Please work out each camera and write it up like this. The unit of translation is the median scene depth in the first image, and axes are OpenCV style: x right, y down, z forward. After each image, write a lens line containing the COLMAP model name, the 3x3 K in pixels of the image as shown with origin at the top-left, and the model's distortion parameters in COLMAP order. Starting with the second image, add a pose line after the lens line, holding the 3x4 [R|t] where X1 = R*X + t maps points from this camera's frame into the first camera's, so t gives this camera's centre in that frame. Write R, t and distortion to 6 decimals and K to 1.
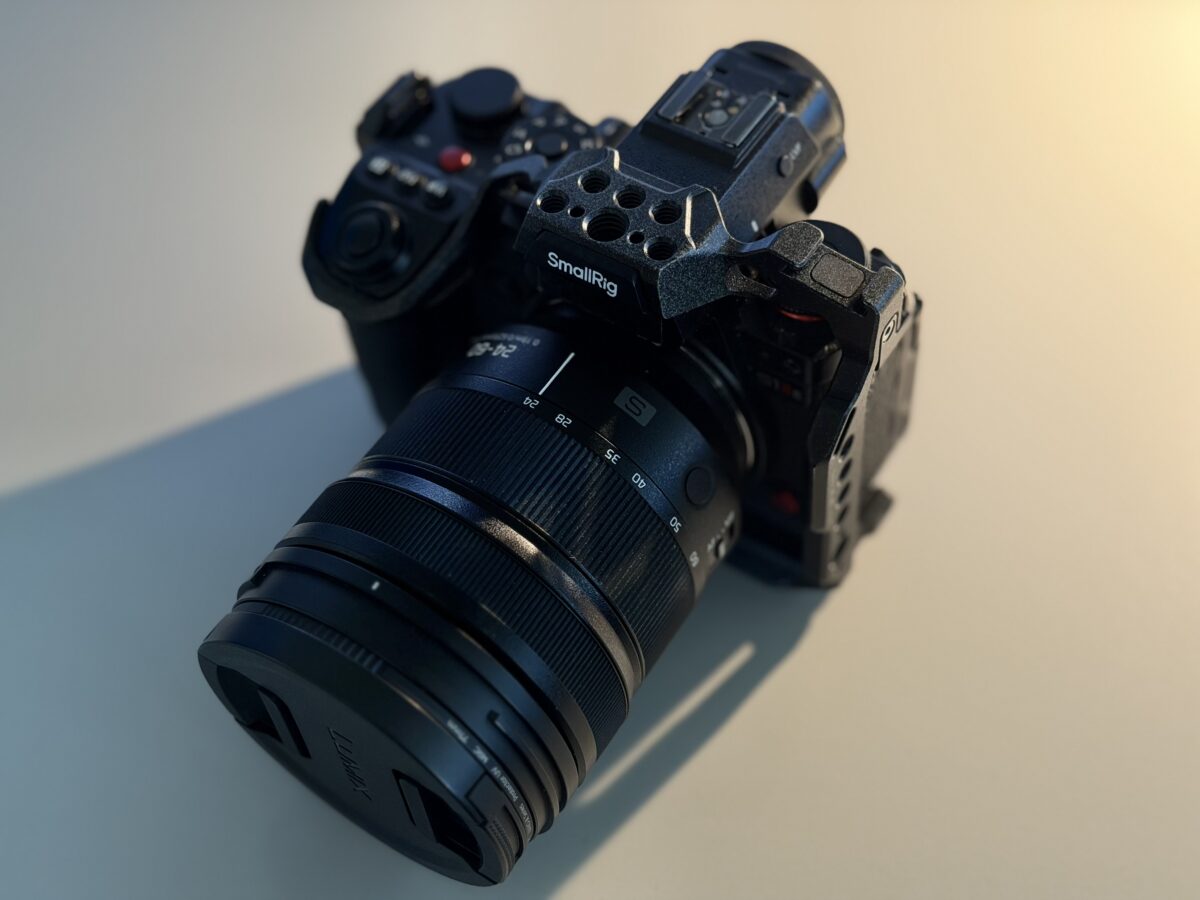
lens RADIAL K [[1752.3, 0, 600.0], [0, 1752.3, 450.0], [0, 0, 1]] dist [0.119242, -0.055236]
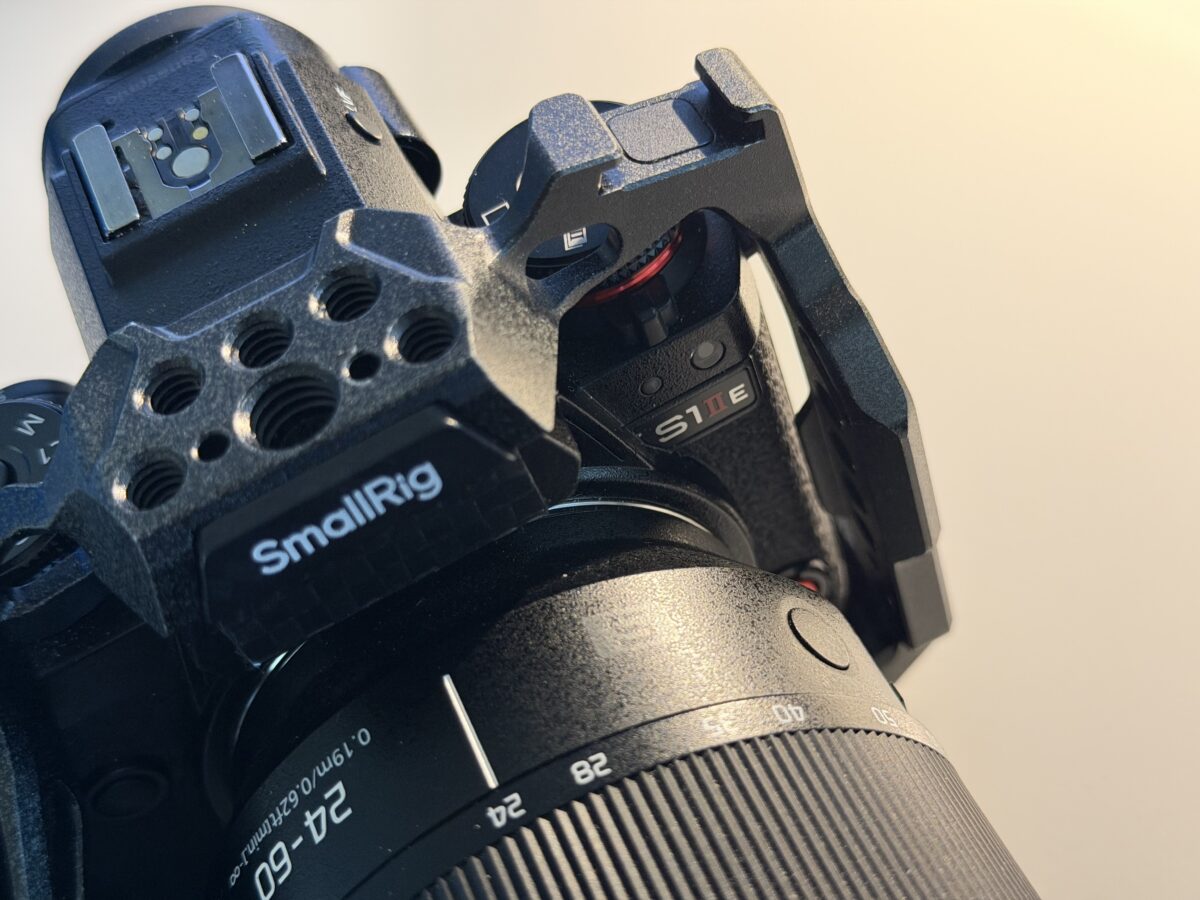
lens RADIAL K [[1752.3, 0, 600.0], [0, 1752.3, 450.0], [0, 0, 1]] dist [0.119242, -0.055236]
pose [[0.527851, -0.727255, 0.438719, -0.148419], [0.792468, 0.607549, 0.053653, -0.083662], [-0.305563, 0.319350, 0.897021, 0.589916]]
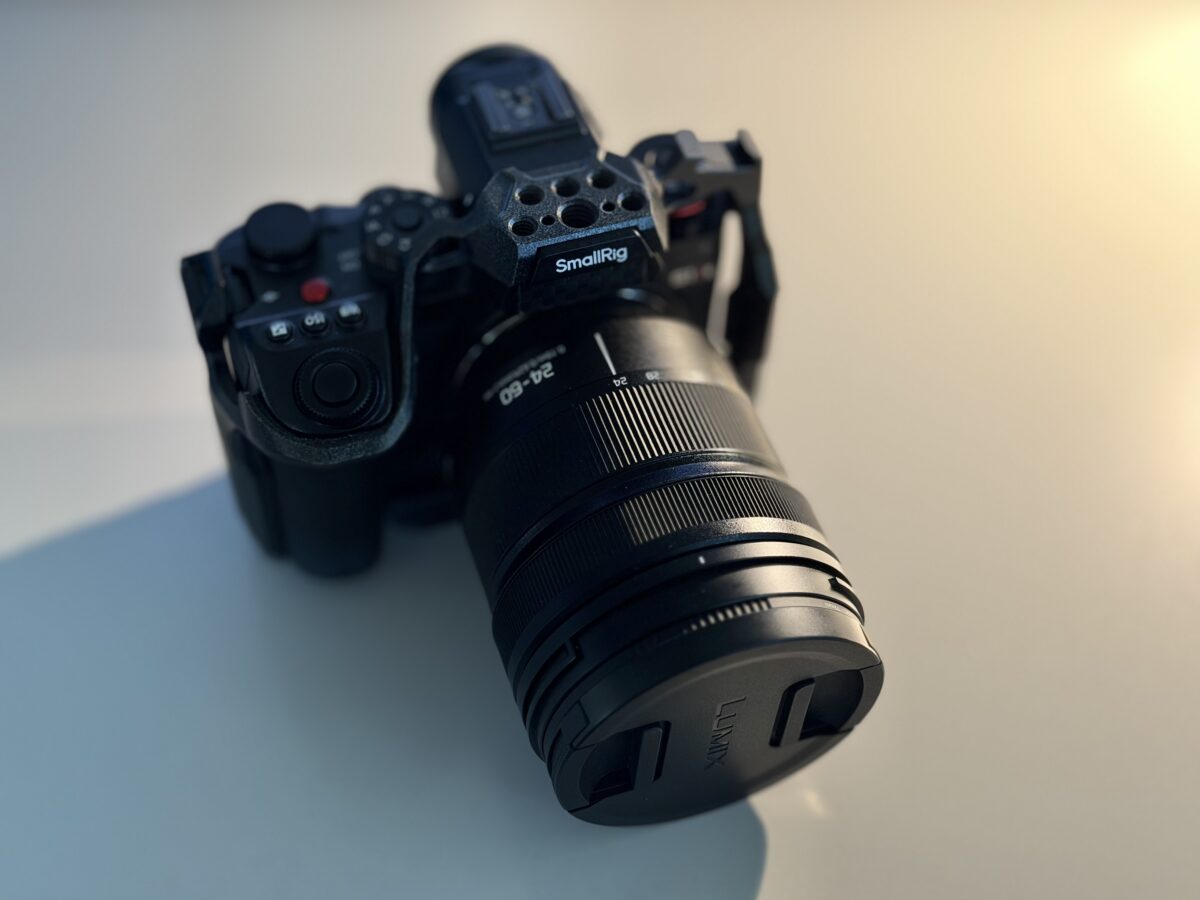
lens RADIAL K [[1752.3, 0, 600.0], [0, 1752.3, 450.0], [0, 0, 1]] dist [0.119242, -0.055236]
pose [[0.593135, -0.571199, 0.567383, -0.700631], [0.594635, 0.785910, 0.169573, -0.188735], [-0.542772, 0.236806, 0.805805, 0.121617]]
